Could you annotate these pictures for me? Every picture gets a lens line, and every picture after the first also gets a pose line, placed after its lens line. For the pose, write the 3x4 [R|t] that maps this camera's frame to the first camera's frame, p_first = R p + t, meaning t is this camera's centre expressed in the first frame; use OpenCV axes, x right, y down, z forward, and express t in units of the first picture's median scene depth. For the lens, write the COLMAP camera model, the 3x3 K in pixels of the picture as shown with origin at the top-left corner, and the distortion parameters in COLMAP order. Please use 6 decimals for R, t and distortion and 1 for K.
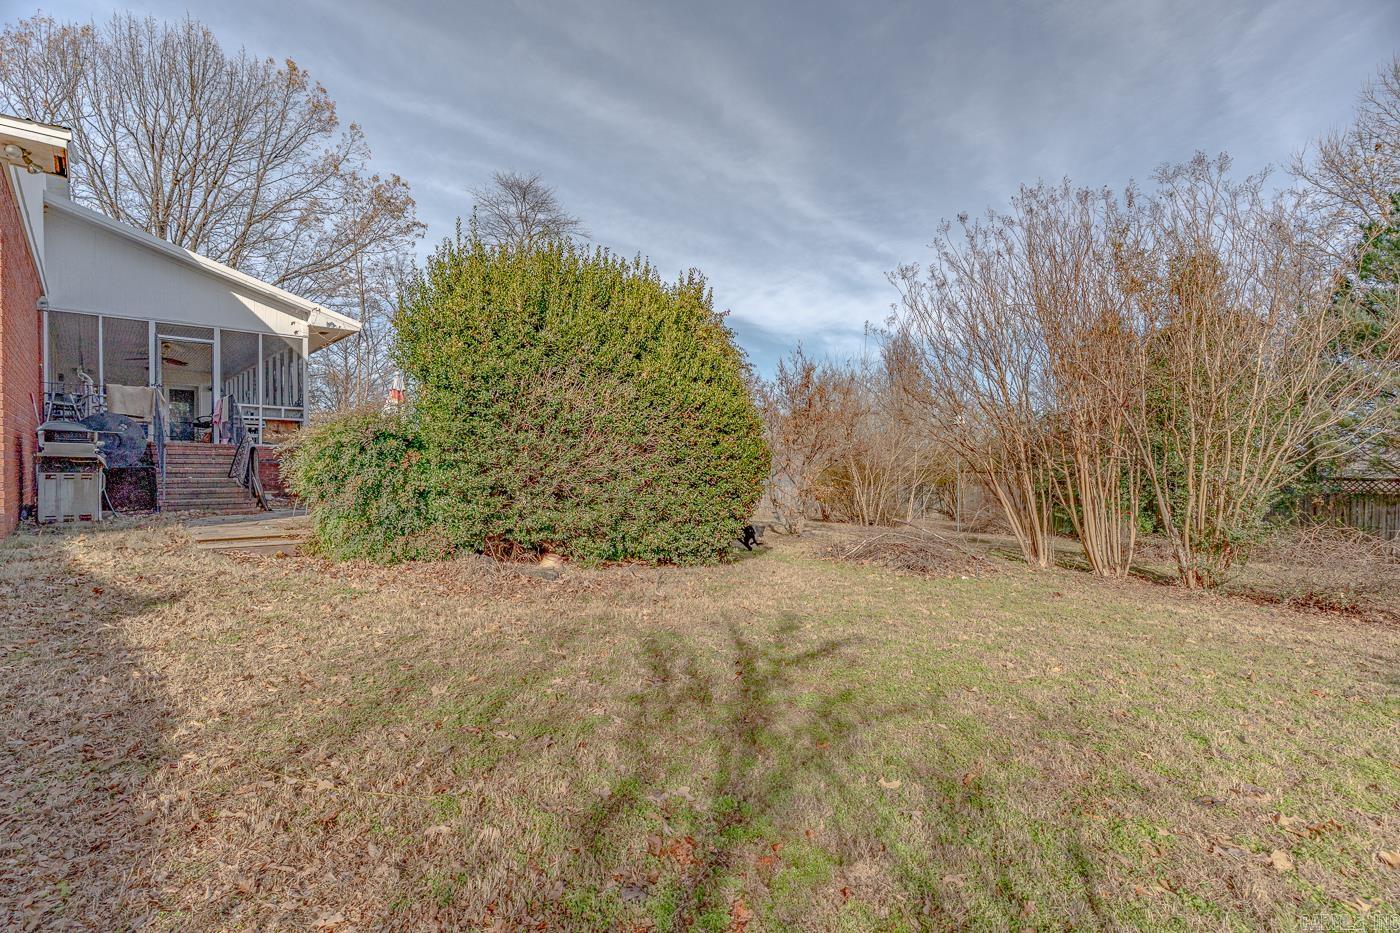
lens RADIAL K [[658.9, 0, 698.0], [0, 658.9, 468.3], [0, 0, 1]] dist [-0.000660, 0.001568]
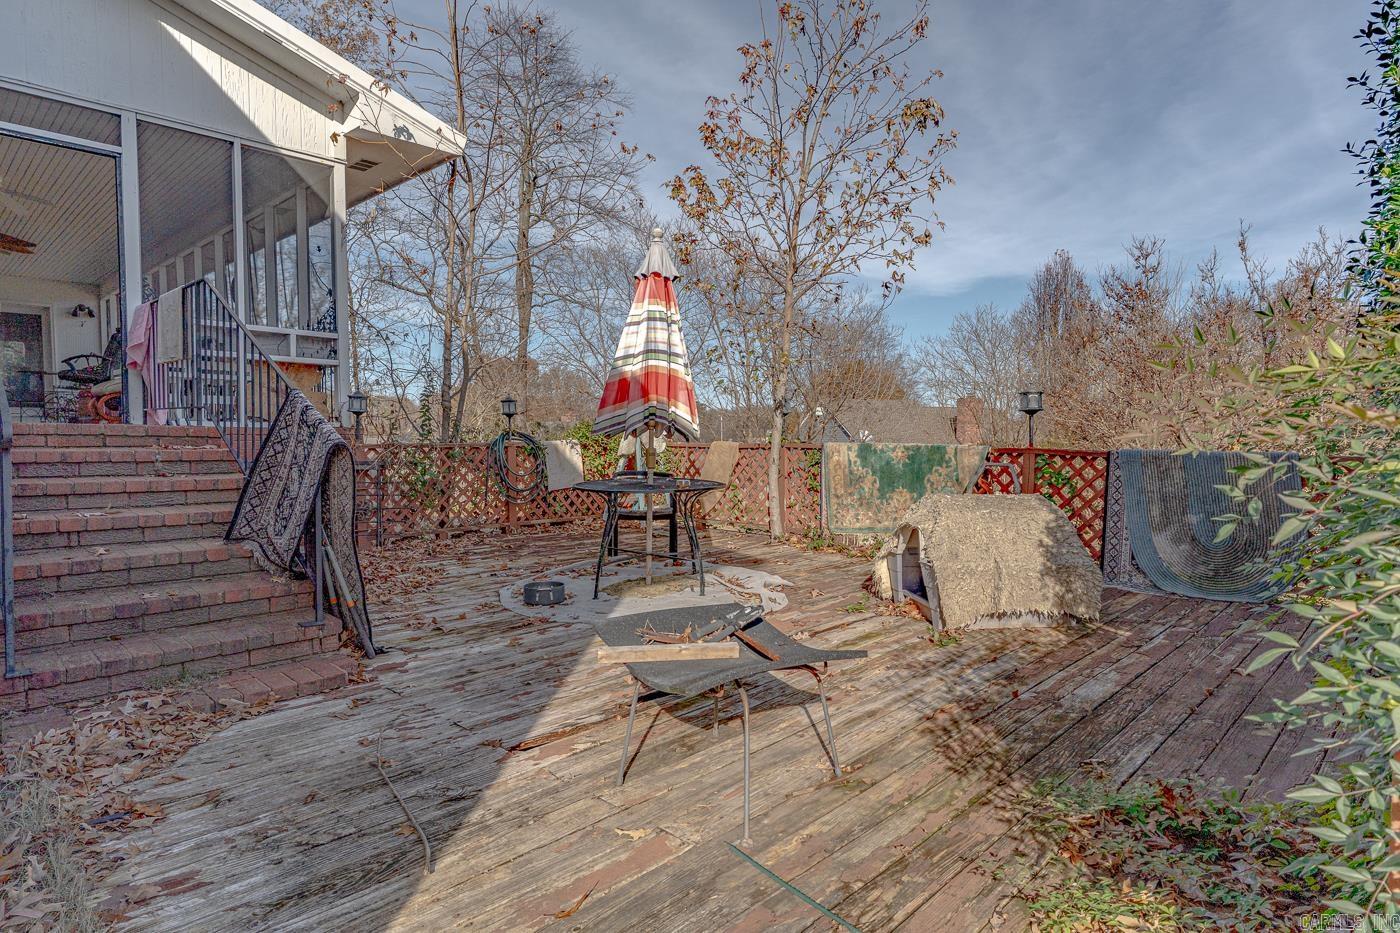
lens RADIAL K [[786.4, 0, 701.8], [0, 786.4, 464.2], [0, 0, 1]] dist [0.002207, 0.000080]
pose [[0.998197, -0.002171, 0.059984, -0.405487], [-0.000030, 0.999327, 0.036675, -0.027450], [-0.060023, -0.036611, 0.997525, 0.492895]]
